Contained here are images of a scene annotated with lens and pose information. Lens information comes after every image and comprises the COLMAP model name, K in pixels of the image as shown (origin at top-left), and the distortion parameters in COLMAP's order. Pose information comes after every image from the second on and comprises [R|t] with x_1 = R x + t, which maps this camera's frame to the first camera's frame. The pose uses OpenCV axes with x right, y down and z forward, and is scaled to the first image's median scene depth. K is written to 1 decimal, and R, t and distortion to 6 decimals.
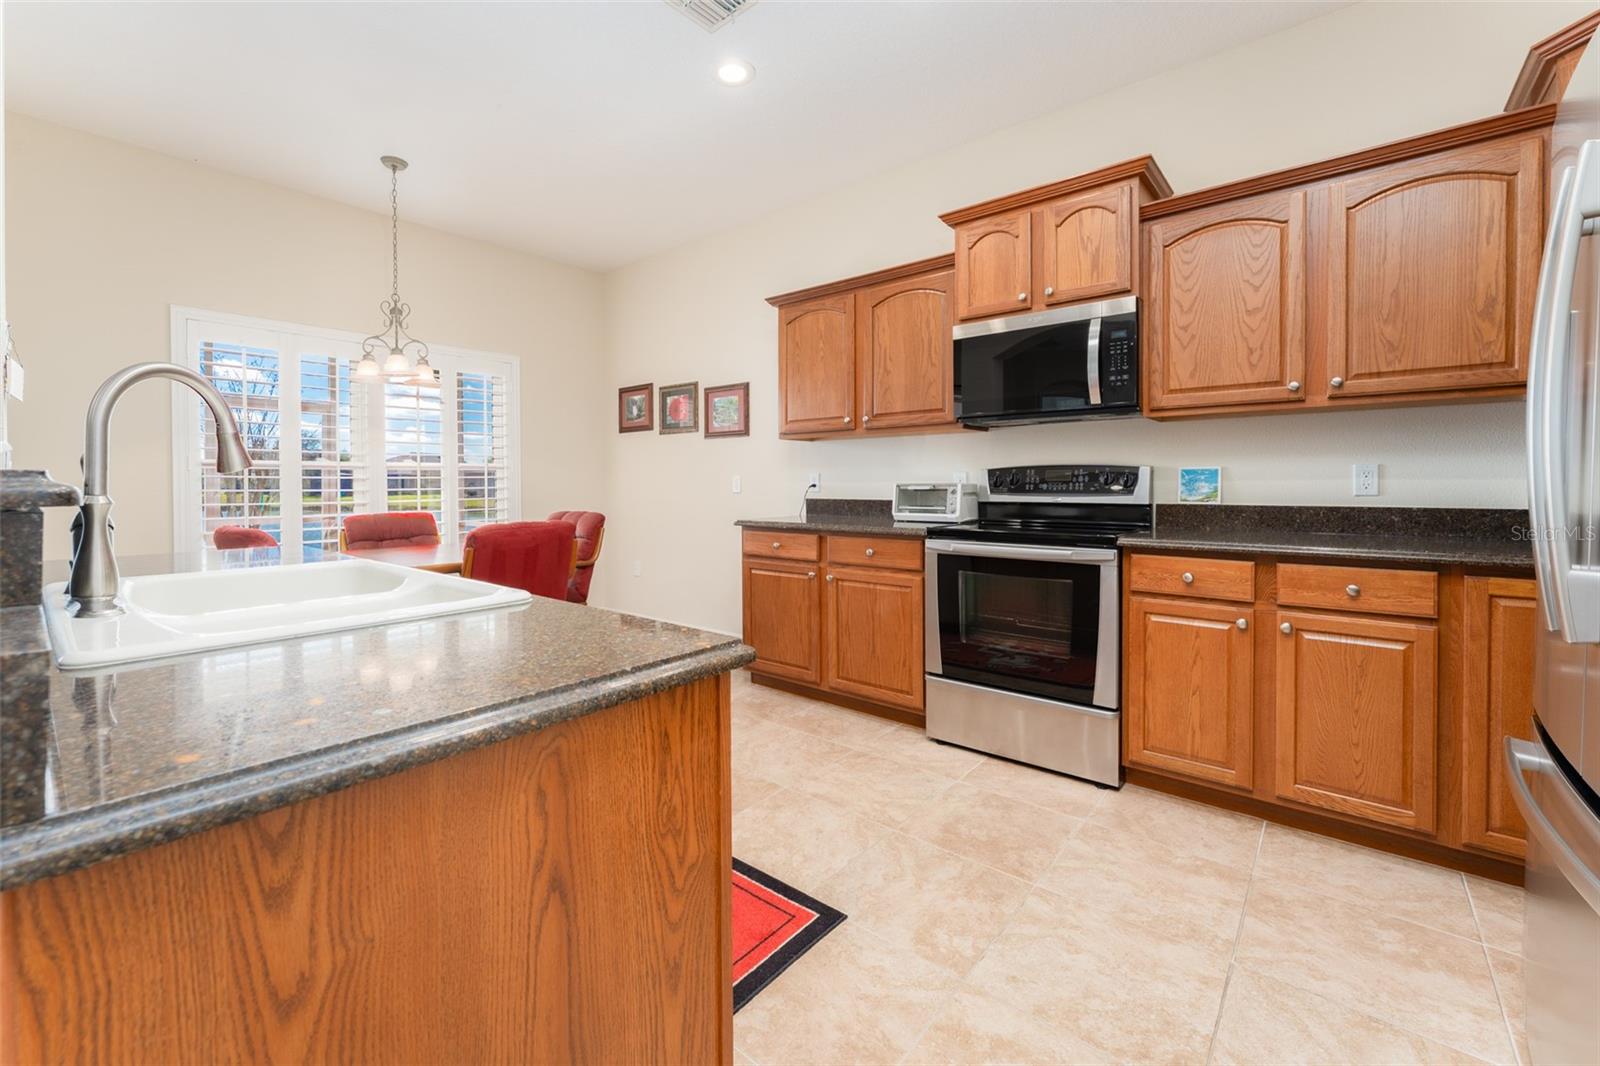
lens RADIAL K [[646.2, 0, 809.5], [0, 646.2, 493.7], [0, 0, 1]] dist [-0.003548, 0.000568]
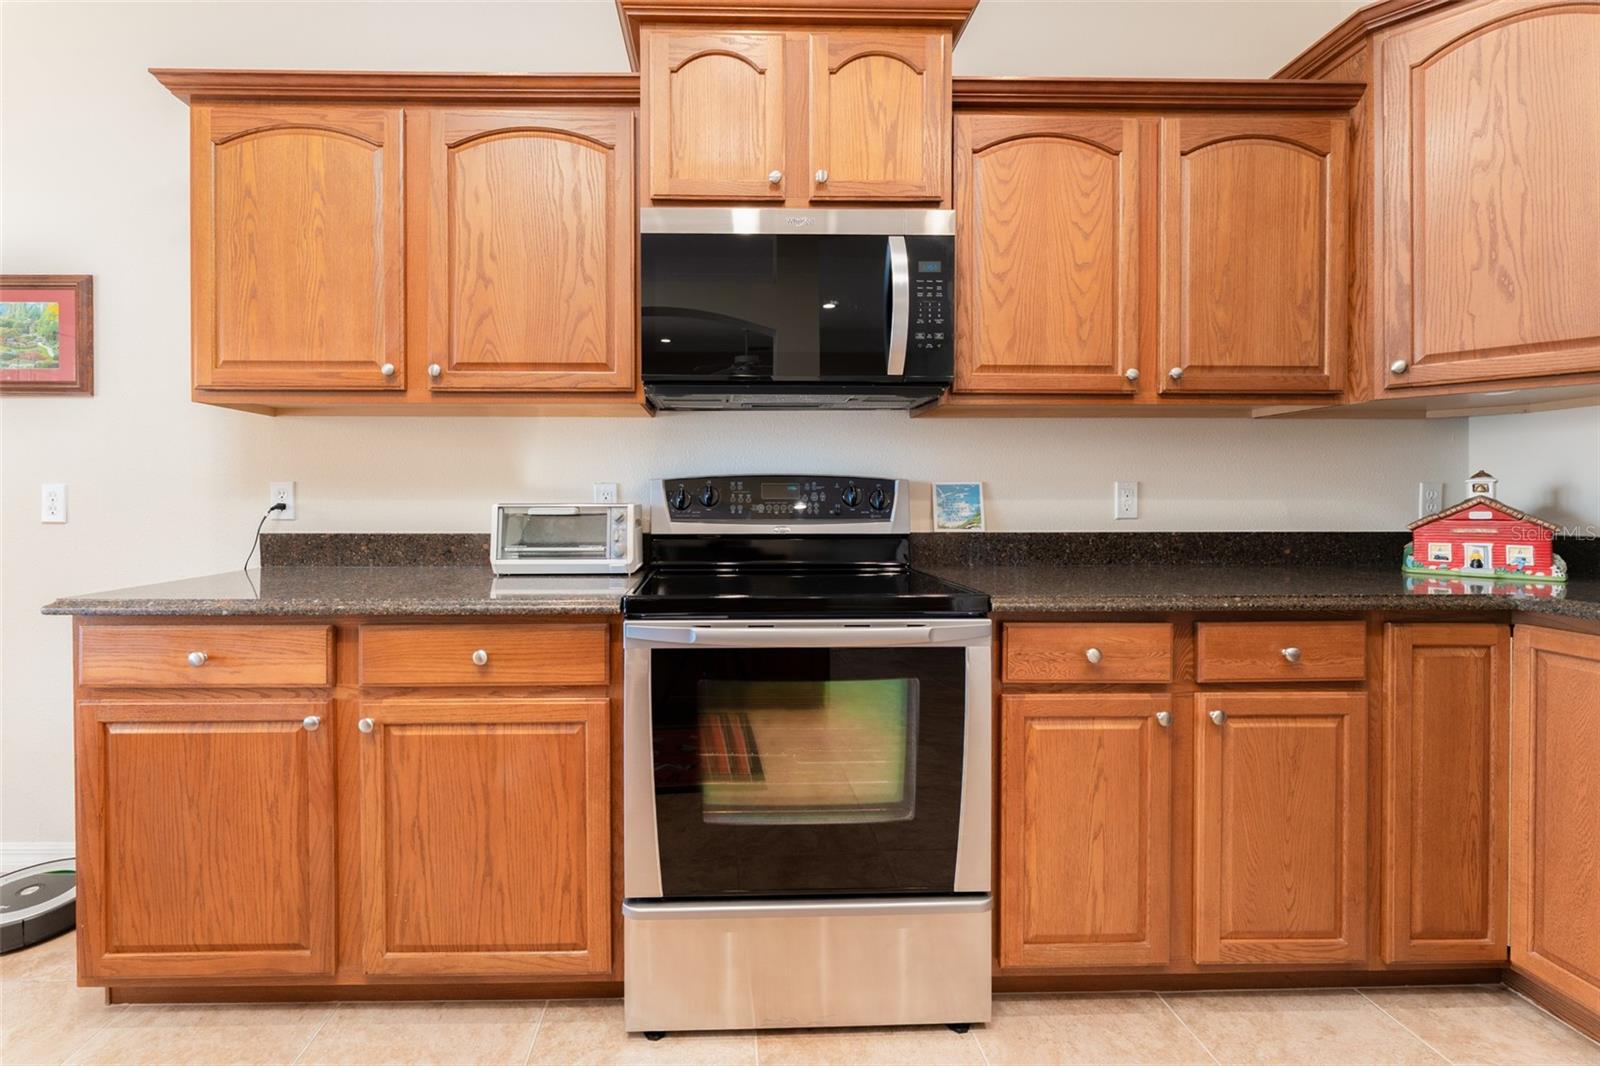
lens RADIAL K [[646.2, 0, 731.2], [0, 646.2, 503.5], [0, 0, 1]] dist [-0.003548, 0.000568]
pose [[0.764718, -0.001343, 0.644364, -0.066047], [0.008016, 0.999940, -0.007430, -0.012296], [-0.644315, 0.010847, 0.764683, 0.579434]]
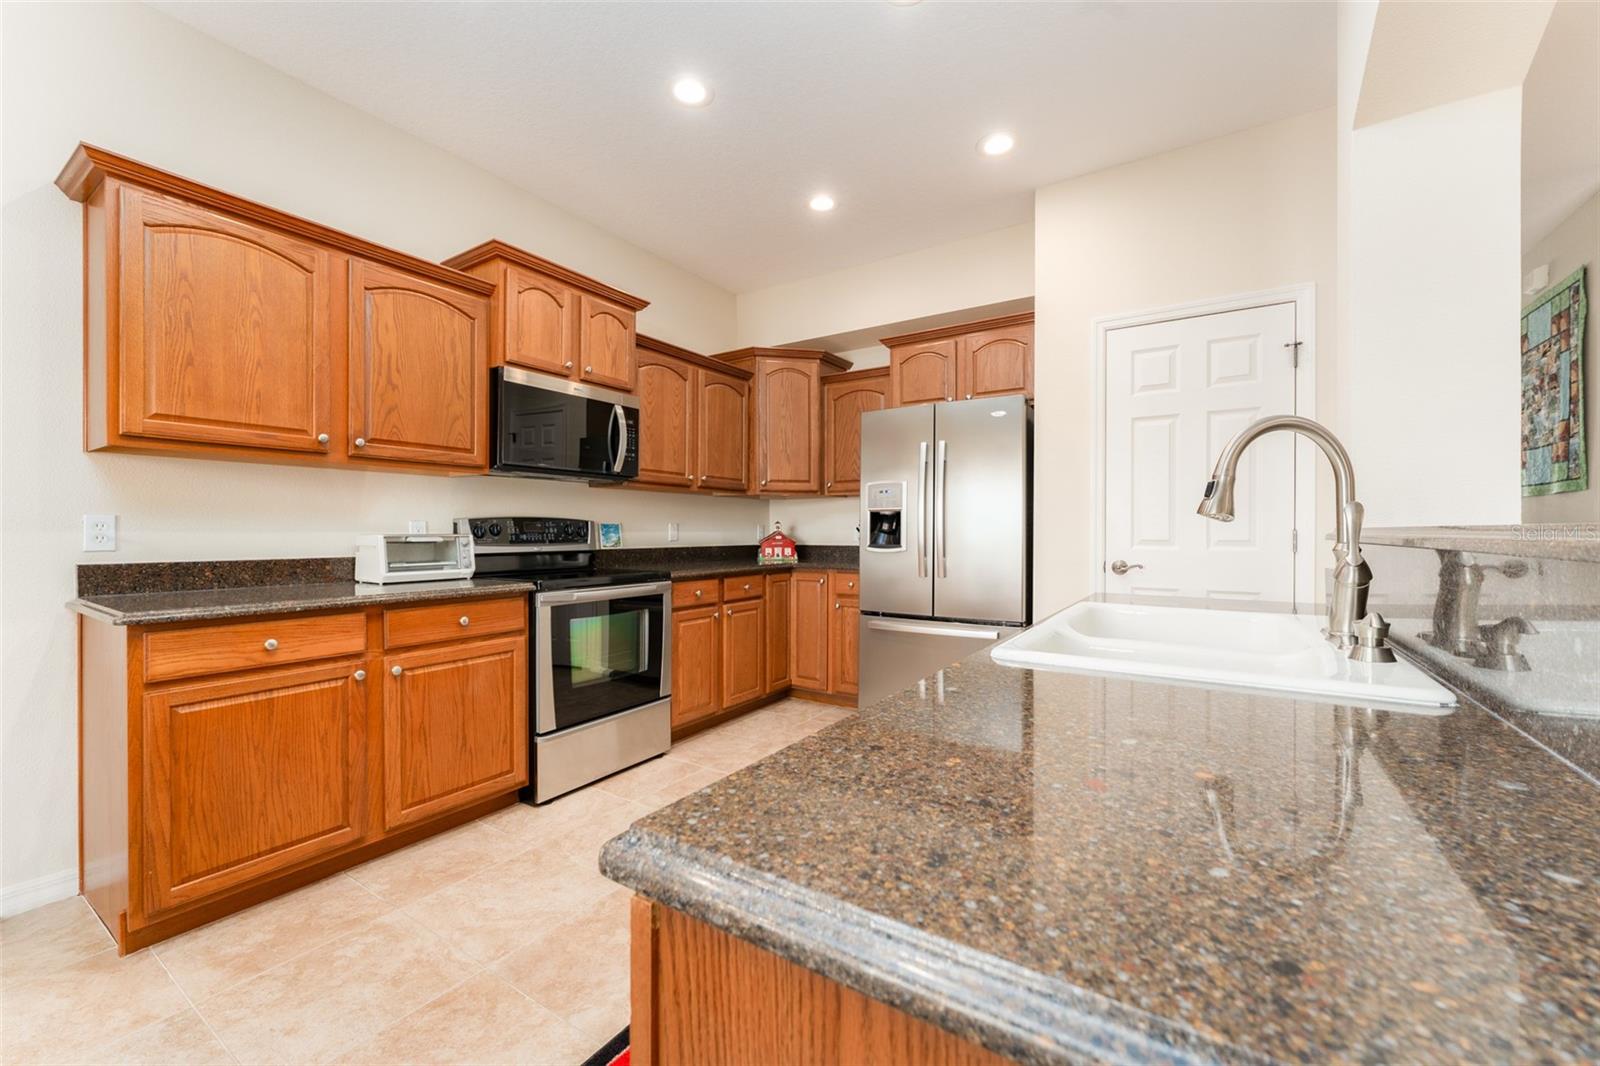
lens RADIAL K [[646.2, 0, 803.4], [0, 646.2, 532.3], [0, 0, 1]] dist [-0.003548, 0.000568]
pose [[-0.118062, 0.002091, 0.993004, -0.793856], [0.016557, 0.999863, -0.000137, -0.012153], [-0.992868, 0.016425, -0.118080, 0.721951]]
